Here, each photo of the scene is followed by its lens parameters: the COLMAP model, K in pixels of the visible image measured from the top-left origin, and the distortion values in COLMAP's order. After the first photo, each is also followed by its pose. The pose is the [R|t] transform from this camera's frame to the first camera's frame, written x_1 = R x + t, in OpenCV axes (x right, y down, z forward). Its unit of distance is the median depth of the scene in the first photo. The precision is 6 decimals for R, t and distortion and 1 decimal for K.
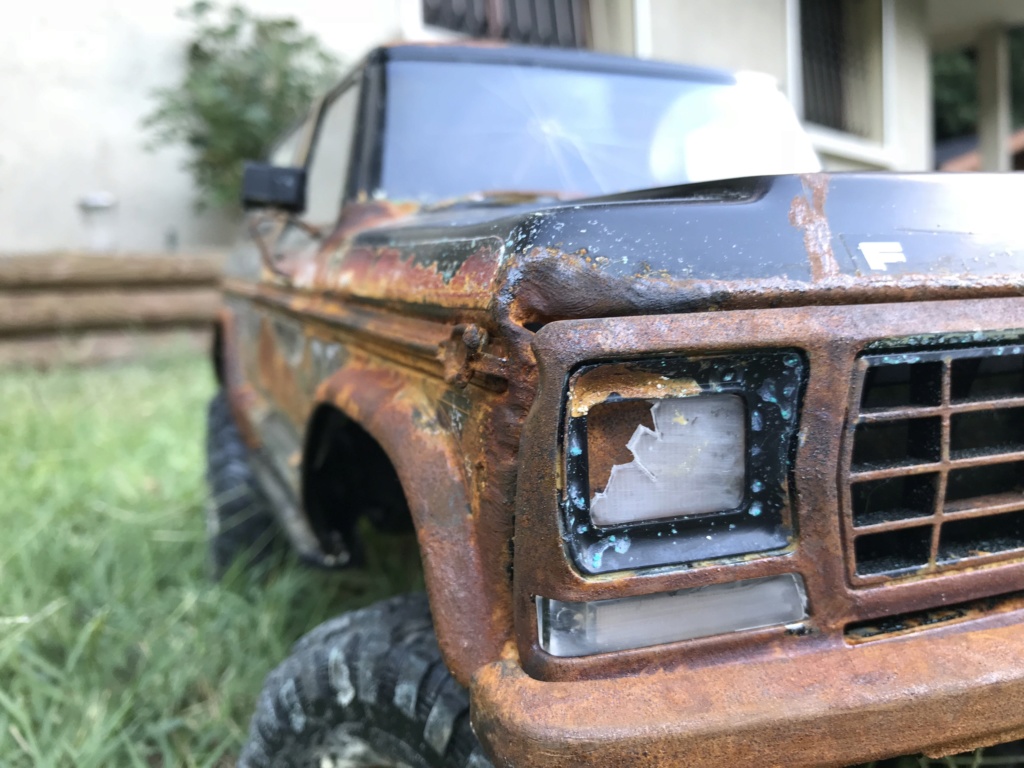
lens RADIAL K [[921.1, 0, 481.0], [0, 921.1, 374.0], [0, 0, 1]] dist [0.044270, -0.285979]
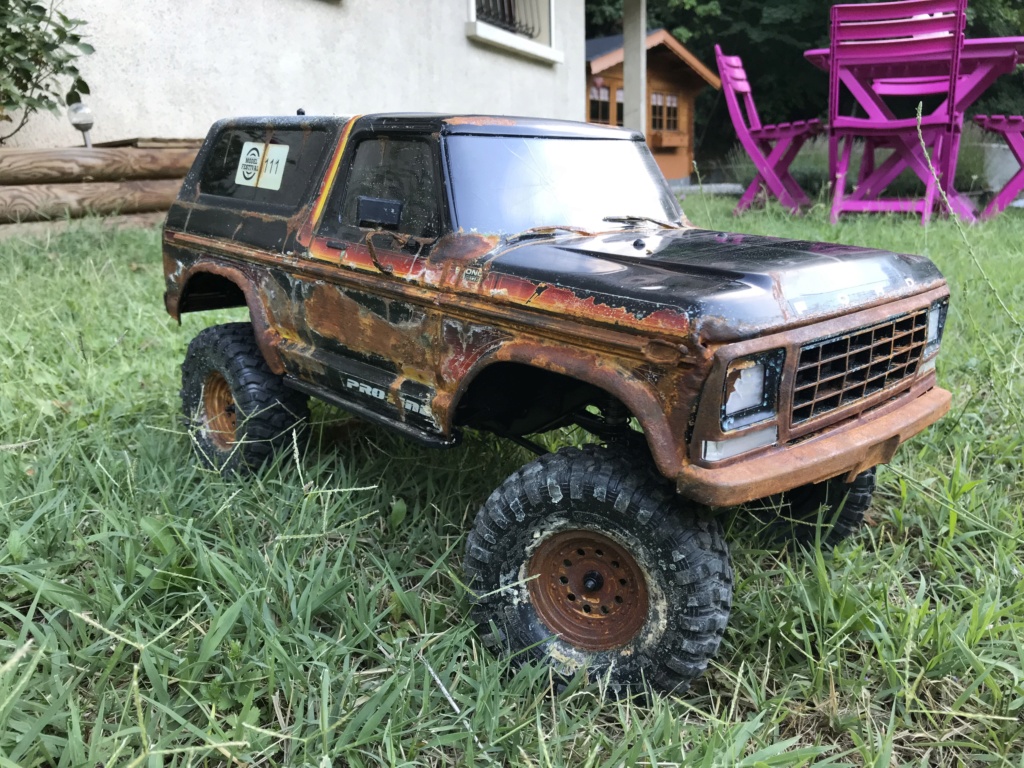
lens RADIAL K [[897.9, 0, 512.0], [0, 897.9, 384.0], [0, 0, 1]] dist [0.053941, -0.070006]
pose [[0.922273, -0.072851, 0.379611, -1.465931], [0.015652, 0.988312, 0.151640, -0.344798], [-0.386221, -0.133912, 0.912634, -1.216766]]
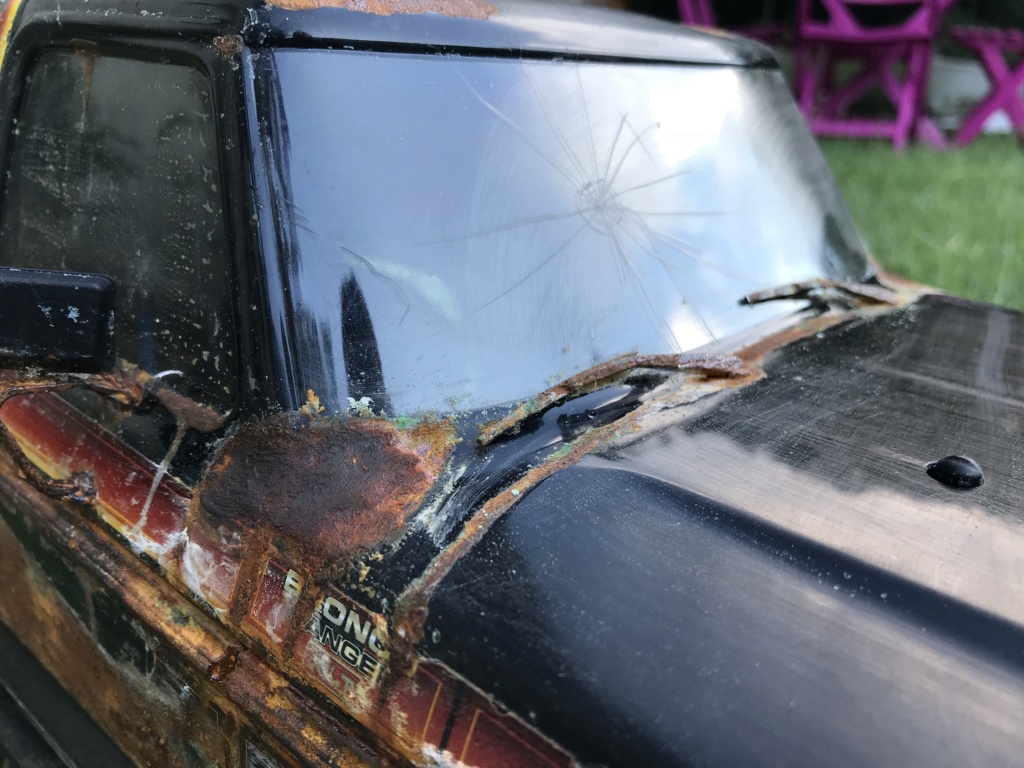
lens RADIAL K [[921.1, 0, 481.0], [0, 921.1, 374.0], [0, 0, 1]] dist [0.044270, -0.285979]
pose [[0.897742, -0.100293, 0.428952, -0.532354], [-0.006221, 0.970755, 0.239993, -0.675856], [-0.440477, -0.218120, 0.870864, 1.209457]]
